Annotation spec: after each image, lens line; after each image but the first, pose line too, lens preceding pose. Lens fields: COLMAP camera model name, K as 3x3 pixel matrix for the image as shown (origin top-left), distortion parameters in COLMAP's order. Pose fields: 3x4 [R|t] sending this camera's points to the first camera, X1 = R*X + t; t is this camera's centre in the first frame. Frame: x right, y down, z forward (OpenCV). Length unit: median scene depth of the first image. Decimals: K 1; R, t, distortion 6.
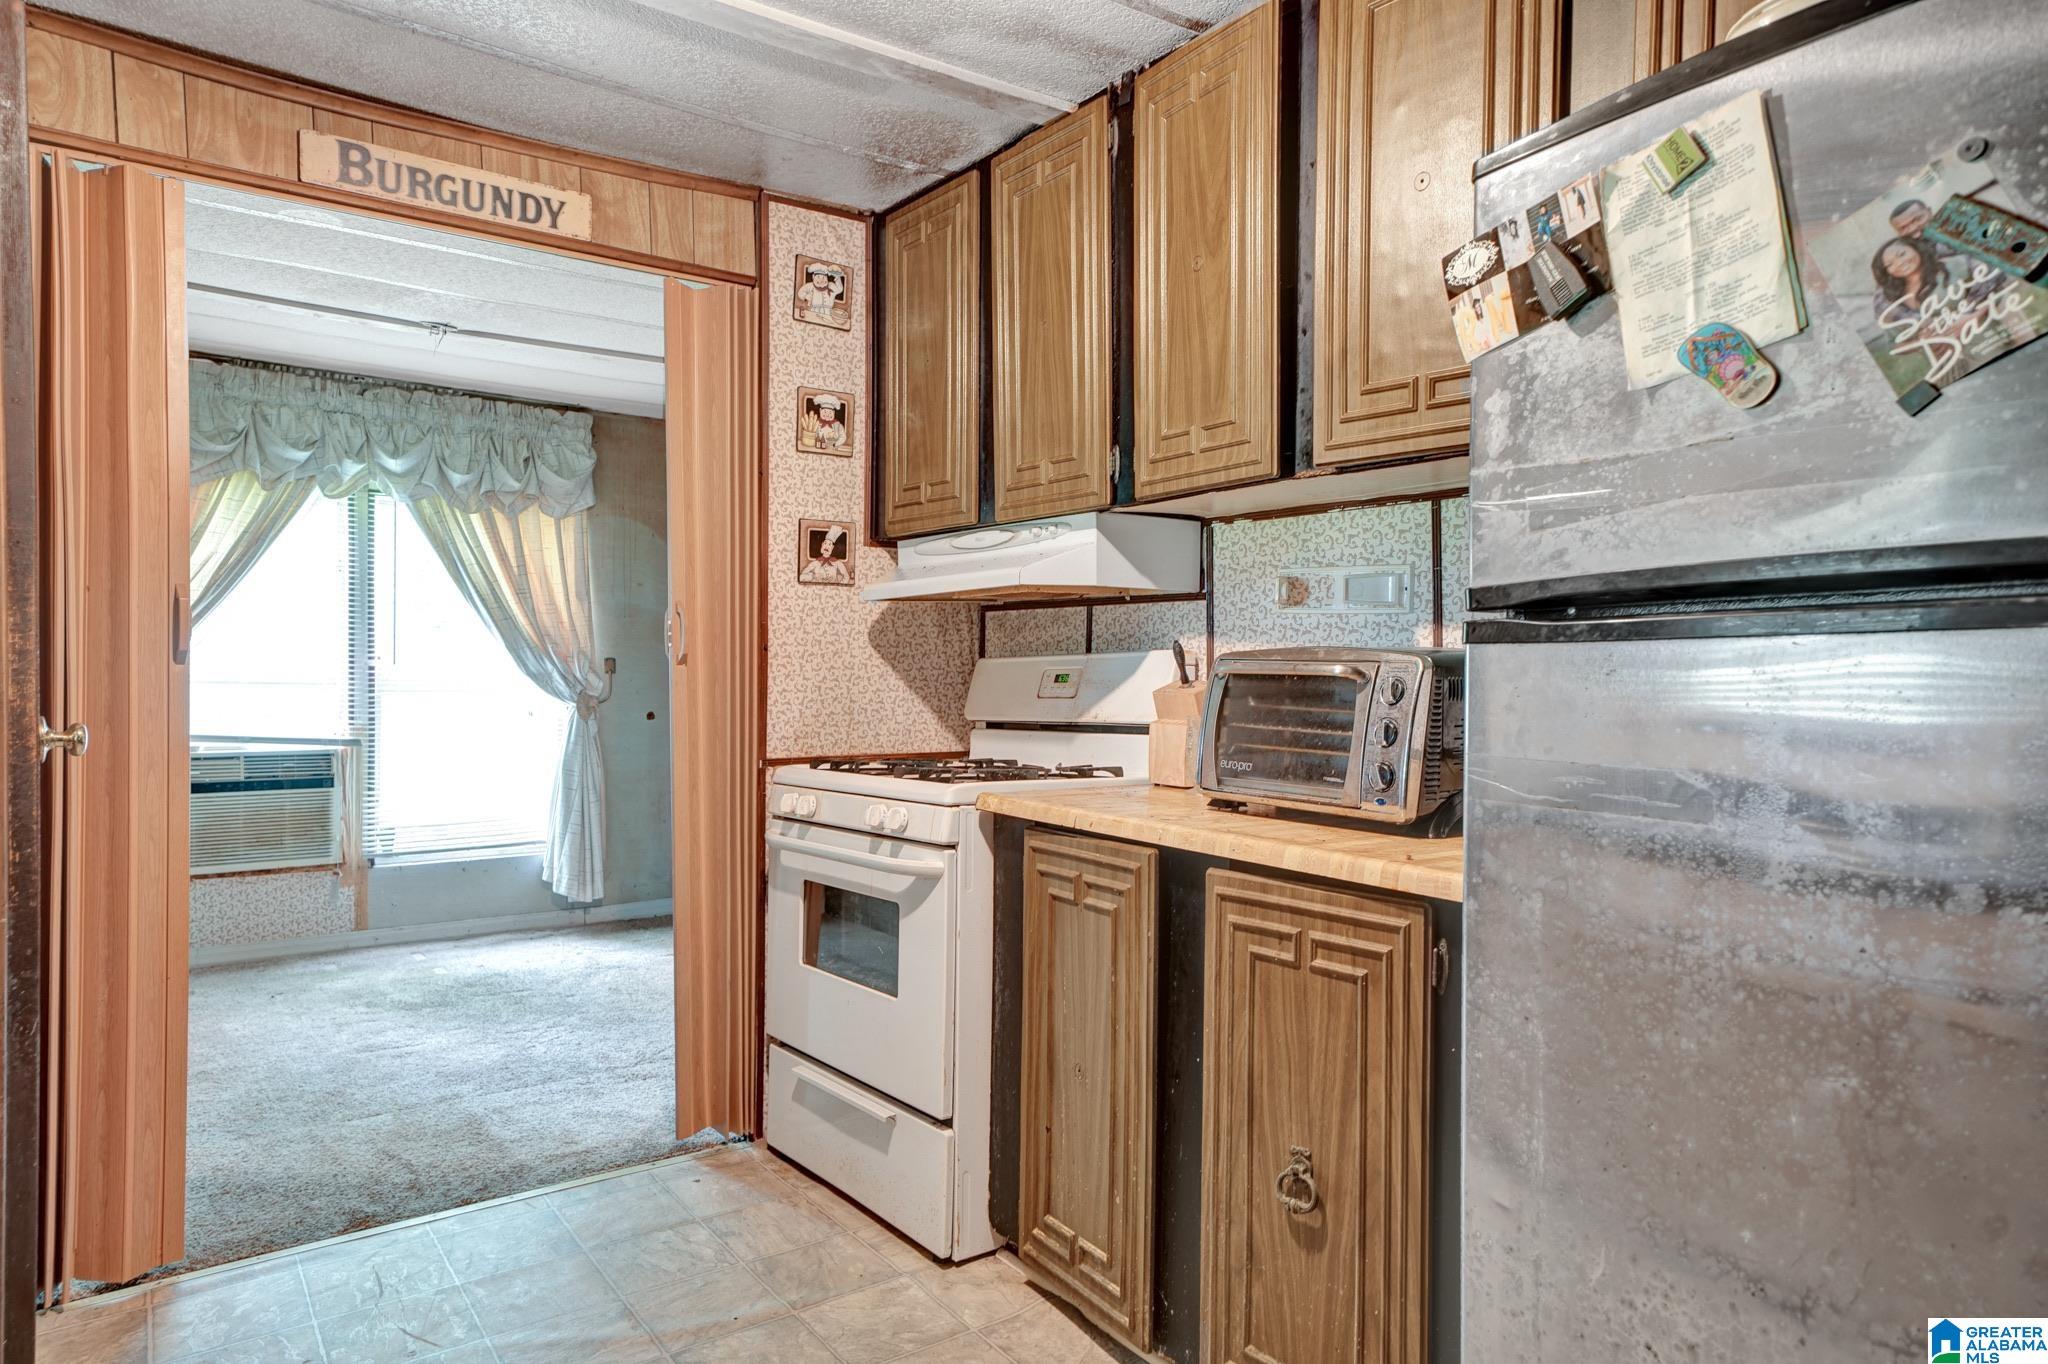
lens RADIAL K [[1278.9, 0, 1023.1], [0, 1278.9, 679.9], [0, 0, 1]] dist [-0.000906, 0.000266]
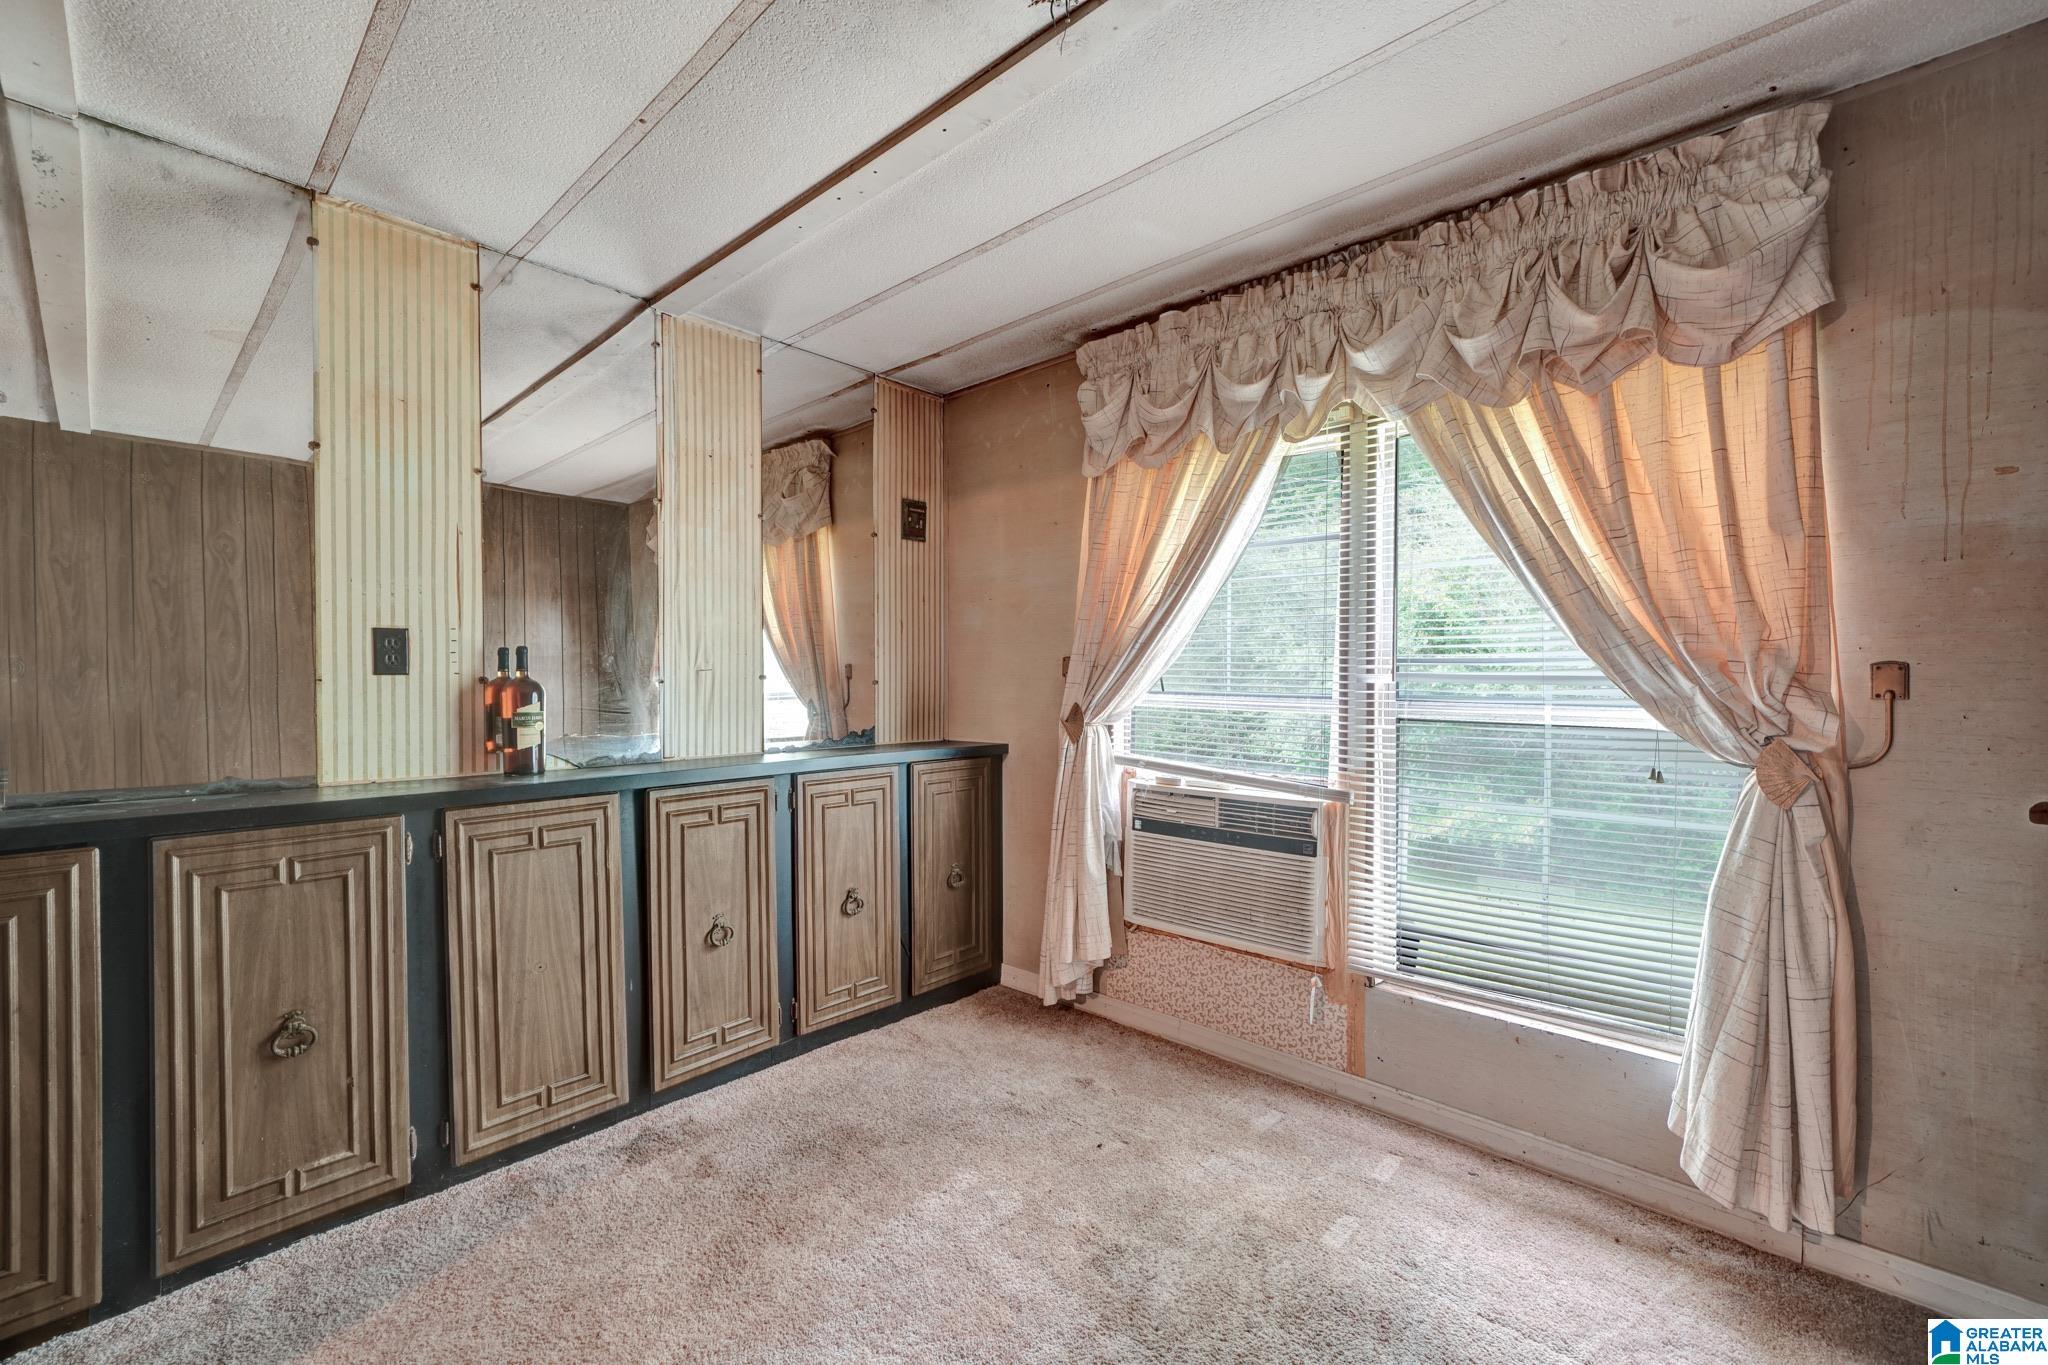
lens RADIAL K [[829.8, 0, 1021.5], [0, 829.8, 690.9], [0, 0, 1]] dist [0.001781, 0.000493]
pose [[0.186473, 0.003202, -0.982455, -0.117612], [-0.011183, 0.999937, 0.001137, -0.005110], [0.982396, 0.010775, 0.186497, 0.723725]]
